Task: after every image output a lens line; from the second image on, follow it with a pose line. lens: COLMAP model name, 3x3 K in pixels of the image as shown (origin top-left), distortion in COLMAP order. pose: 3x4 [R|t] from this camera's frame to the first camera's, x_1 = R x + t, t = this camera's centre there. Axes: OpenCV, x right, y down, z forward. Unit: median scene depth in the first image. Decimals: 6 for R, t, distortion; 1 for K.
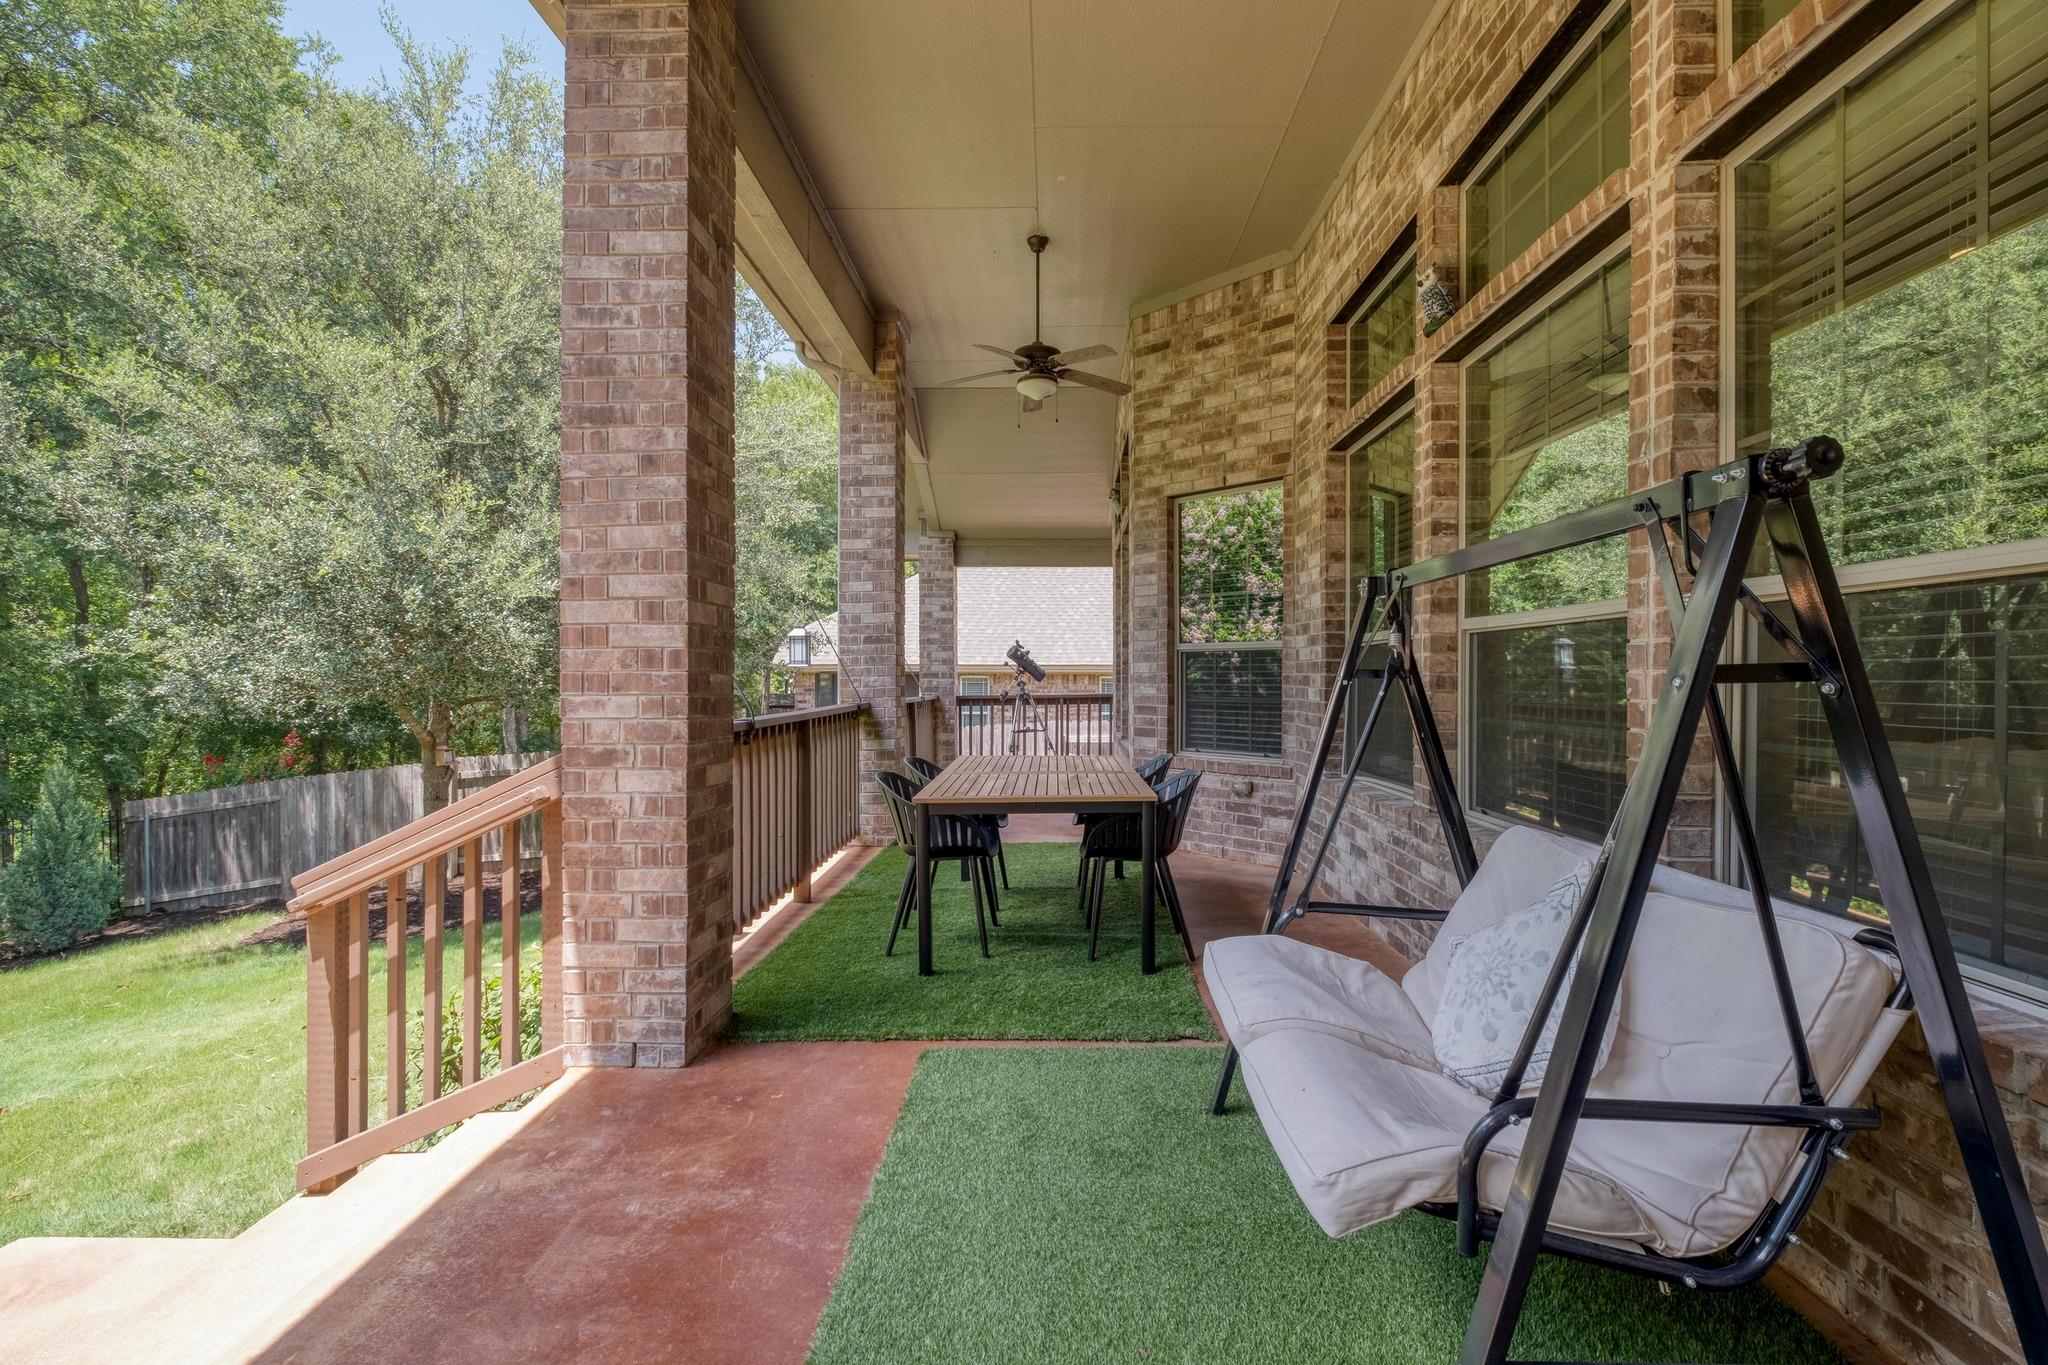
lens RADIAL K [[883.9, 0, 1028.5], [0, 883.9, 675.9], [0, 0, 1]] dist [-0.000236, -0.000987]
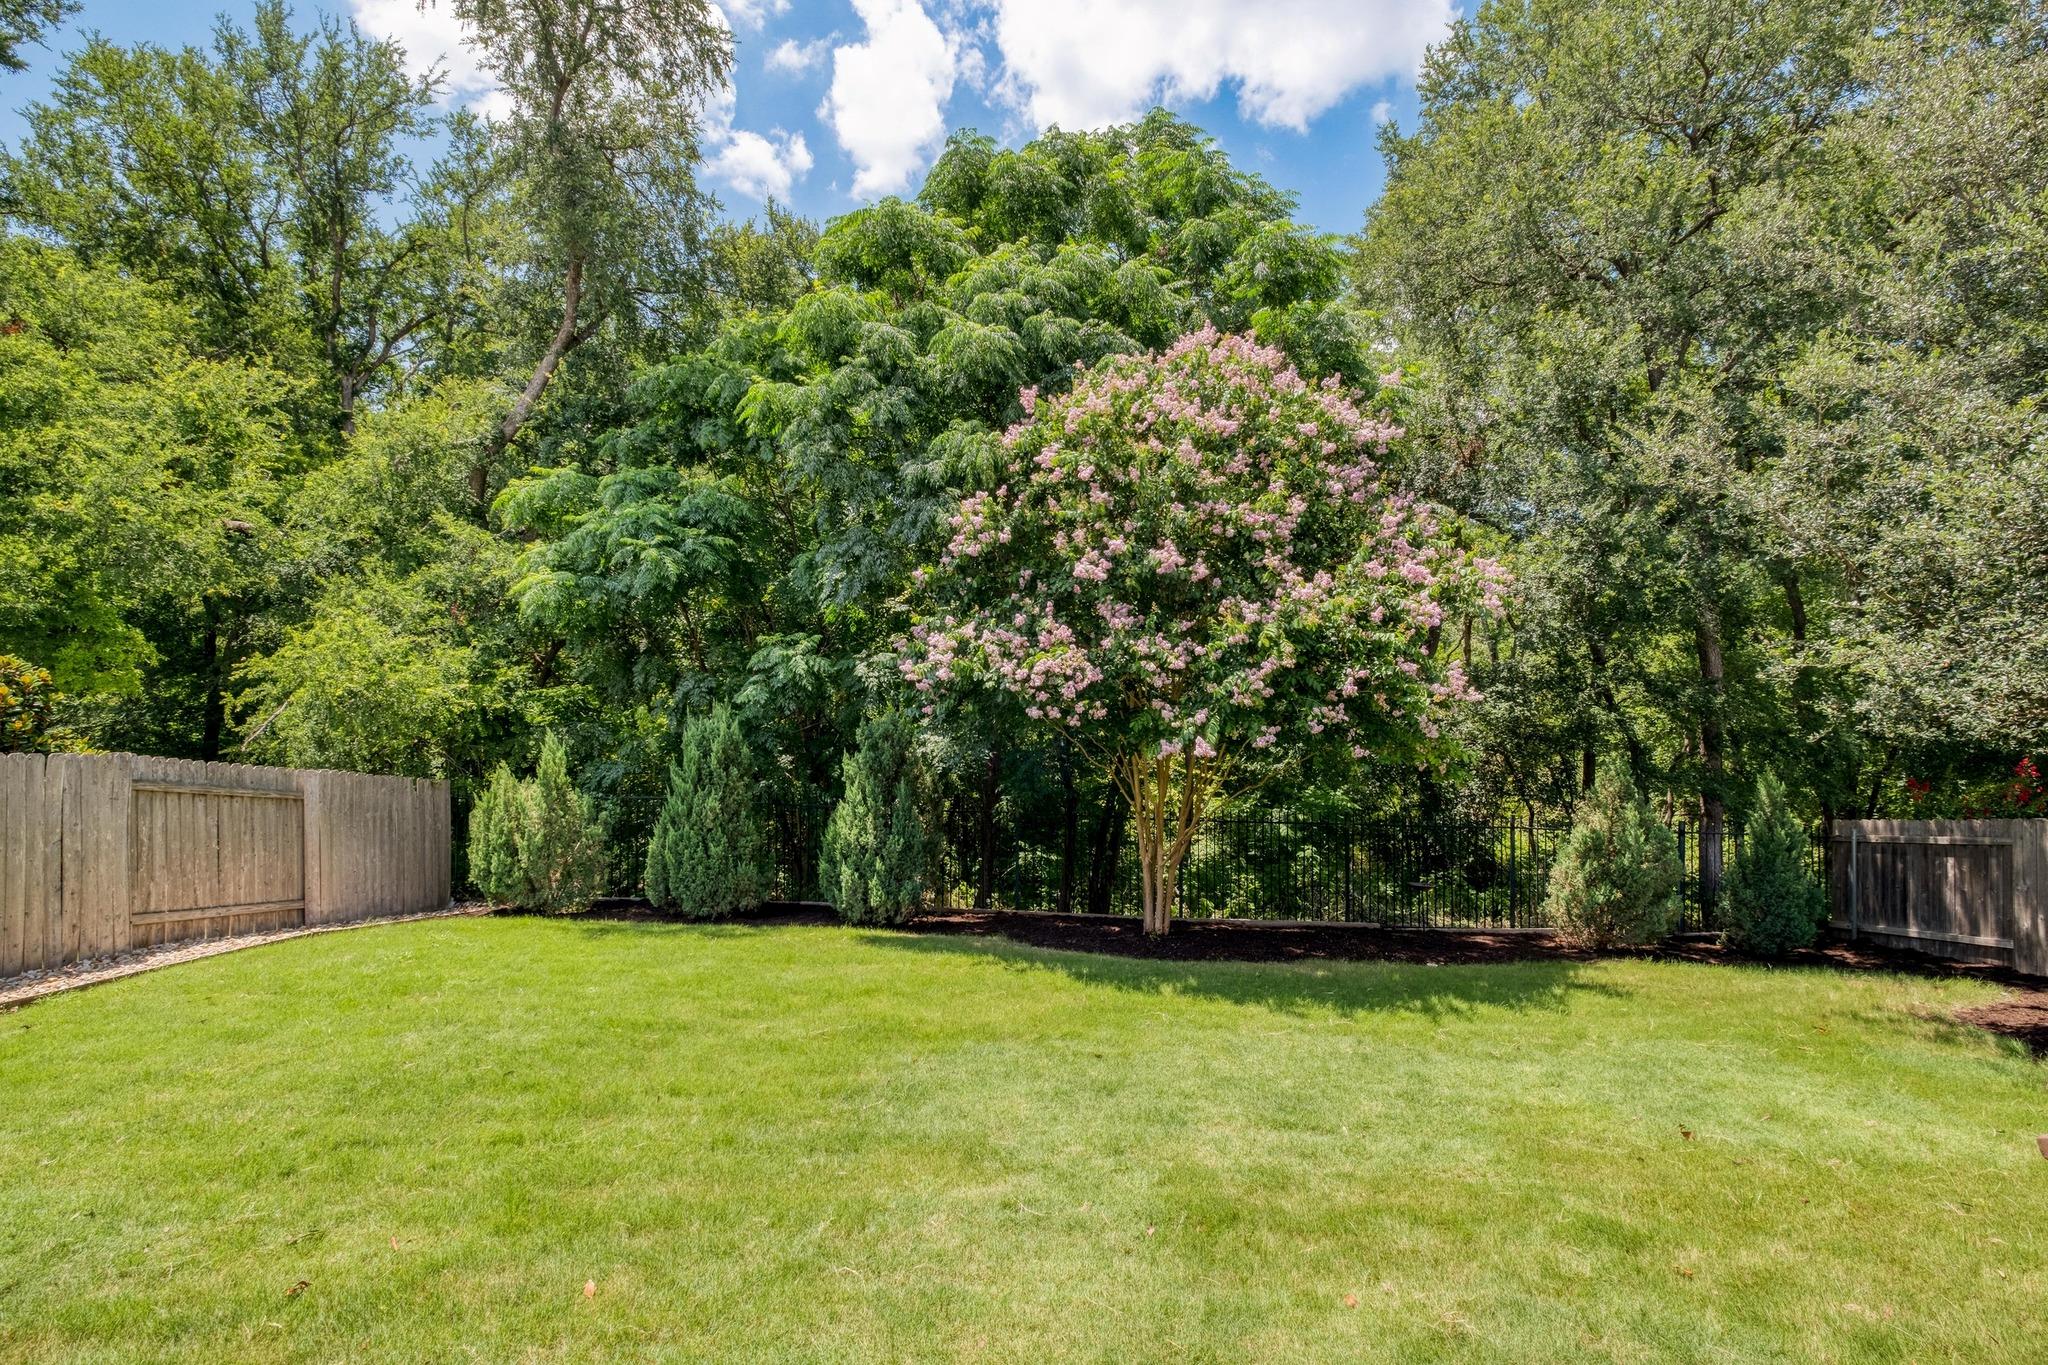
lens RADIAL K [[908.4, 0, 1024.0], [0, 908.4, 682.5], [0, 0, 1]] dist [0.001617, -0.000342]
pose [[0.035350, -0.009615, -0.999329, -0.099949], [-0.001134, 0.999953, -0.009661, 0.002614], [0.999374, 0.001475, 0.035337, 0.125998]]
